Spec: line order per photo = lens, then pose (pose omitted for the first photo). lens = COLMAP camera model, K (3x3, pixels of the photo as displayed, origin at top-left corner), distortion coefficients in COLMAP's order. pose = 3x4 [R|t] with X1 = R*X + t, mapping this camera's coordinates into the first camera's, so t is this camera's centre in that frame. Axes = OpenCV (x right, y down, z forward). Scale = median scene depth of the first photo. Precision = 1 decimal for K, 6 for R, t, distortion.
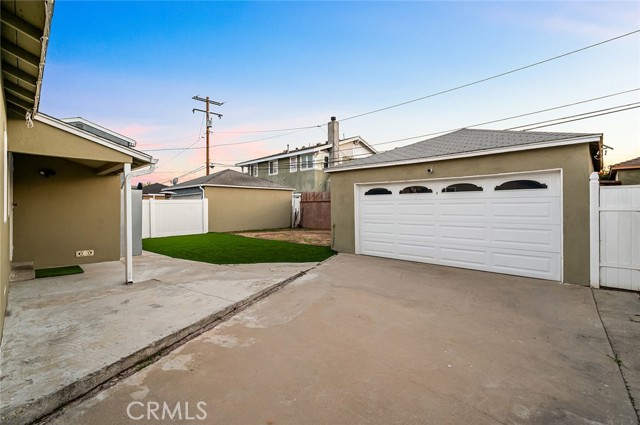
lens RADIAL K [[292.6, 0, 323.2], [0, 292.6, 207.7], [0, 0, 1]] dist [-0.001459, -0.000474]
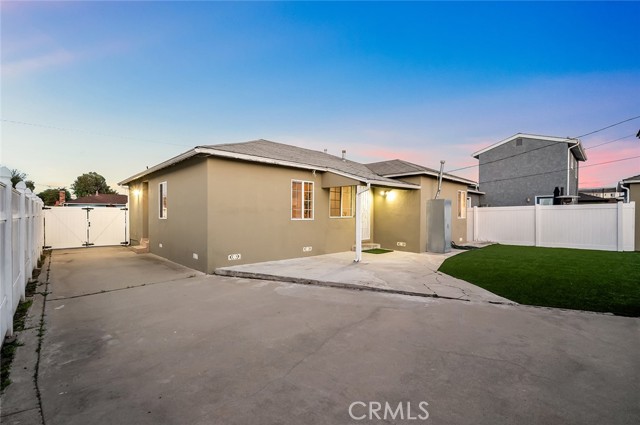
lens RADIAL K [[275.9, 0, 320.0], [0, 275.9, 212.5], [0, 0, 1]] dist [0.001904, 0.000329]
pose [[-0.042271, 0.000751, -0.999106, 0.223305], [-0.003827, 0.999992, 0.000914, -0.002629], [0.999099, 0.003862, -0.042267, 0.228235]]
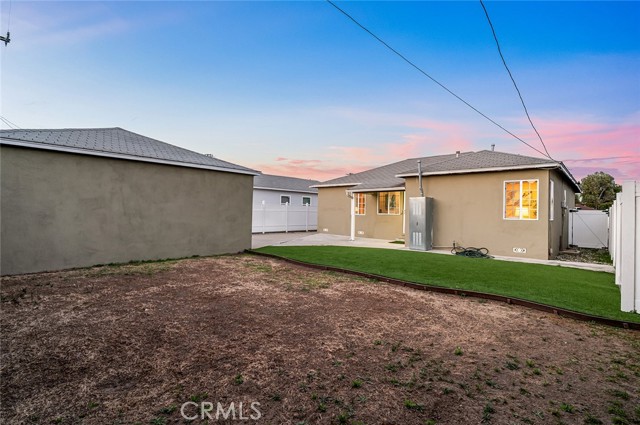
lens RADIAL K [[306.0, 0, 320.0], [0, 306.0, 212.5], [0, 0, 1]] dist [-0.001512, -0.000259]
pose [[-0.999713, -0.015396, -0.018380, -0.085100], [-0.015463, 0.999874, 0.003548, 0.001871], [0.018323, 0.003831, -0.999825, 0.979645]]
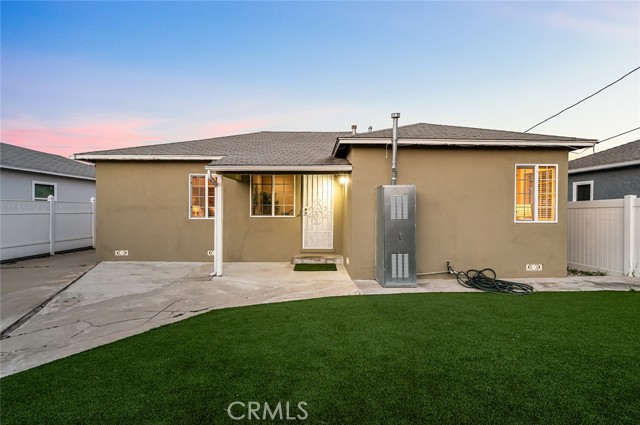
lens RADIAL K [[292.6, 0, 323.2], [0, 292.6, 207.7], [0, 0, 1]] dist [-0.001459, -0.000474]
pose [[-0.700472, 0.004352, -0.713666, -0.028370], [0.001713, 0.999989, 0.004417, -0.007151], [0.713678, 0.001872, -0.700472, 0.568665]]
